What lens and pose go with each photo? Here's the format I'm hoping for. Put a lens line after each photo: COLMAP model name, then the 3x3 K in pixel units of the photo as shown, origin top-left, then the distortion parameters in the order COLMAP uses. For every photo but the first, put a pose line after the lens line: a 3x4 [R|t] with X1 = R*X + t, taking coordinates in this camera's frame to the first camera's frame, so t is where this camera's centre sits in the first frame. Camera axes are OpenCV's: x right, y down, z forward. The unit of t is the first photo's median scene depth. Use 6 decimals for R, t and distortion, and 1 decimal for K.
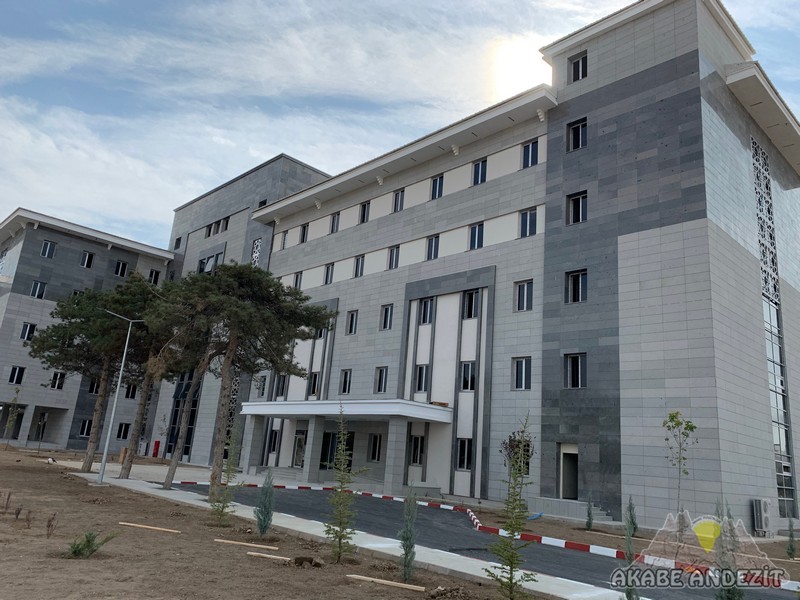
lens RADIAL K [[616.1, 0, 400.0], [0, 616.1, 282.2], [0, 0, 1]] dist [0.007255, -0.000739]
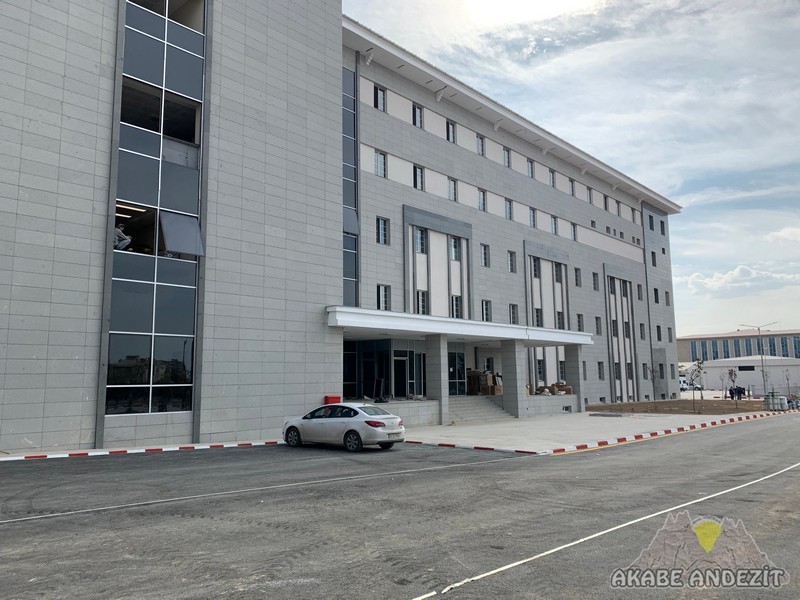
lens RADIAL K [[608.8, 0, 398.8], [0, 608.8, 302.8], [0, 0, 1]] dist [0.048197, -0.062147]
pose [[-0.061618, 0.042838, 0.997180, -1.039543], [-0.271735, 0.960619, -0.058059, 0.232486], [-0.960397, -0.274547, -0.047551, 1.113179]]
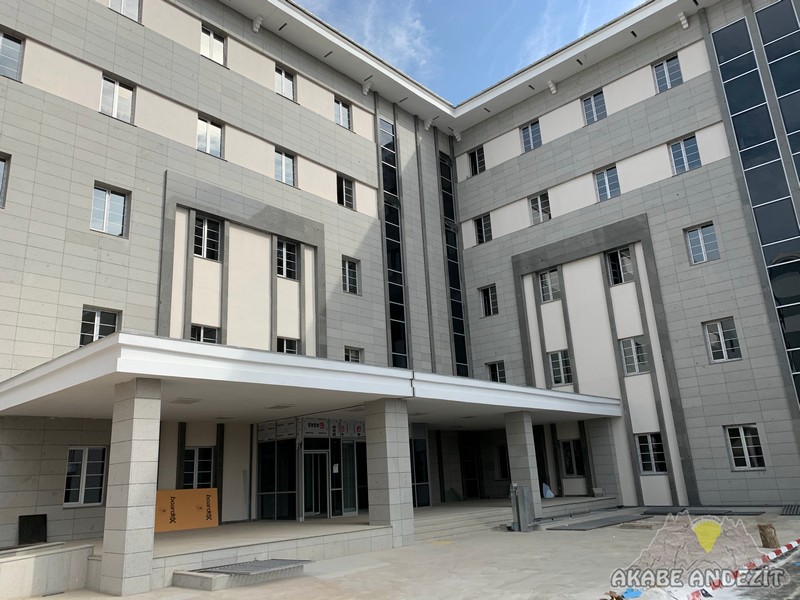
lens RADIAL K [[607.1, 0, 401.0], [0, 607.1, 302.2], [0, 0, 1]] dist [0.000599, 0.002222]
pose [[0.990656, -0.106839, 0.084767, -0.228761], [0.106902, 0.994262, 0.003807, 0.048560], [-0.084687, 0.005291, 0.996394, 0.240856]]
